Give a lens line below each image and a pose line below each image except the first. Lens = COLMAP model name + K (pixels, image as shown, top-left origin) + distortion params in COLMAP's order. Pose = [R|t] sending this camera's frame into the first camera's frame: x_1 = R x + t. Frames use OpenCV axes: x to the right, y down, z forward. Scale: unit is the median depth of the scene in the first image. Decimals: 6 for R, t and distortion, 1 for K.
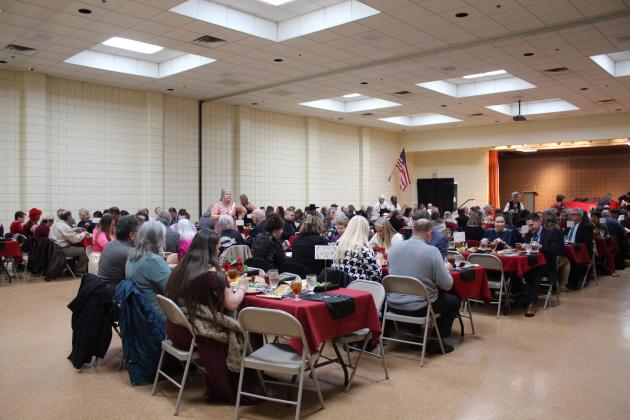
lens RADIAL K [[534.6, 0, 316.2], [0, 534.6, 209.2], [0, 0, 1]] dist [-0.124279, 0.082662]
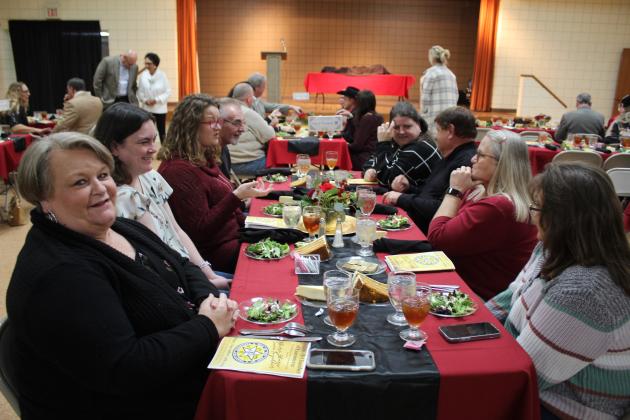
lens RADIAL K [[534.6, 0, 316.6], [0, 534.6, 209.4], [0, 0, 1]] dist [-0.124279, 0.082662]
pose [[0.727488, -0.158502, 0.667562, 0.069713], [-0.009753, 0.970464, 0.241049, -0.009226], [-0.686051, -0.181871, 0.704455, 0.524318]]
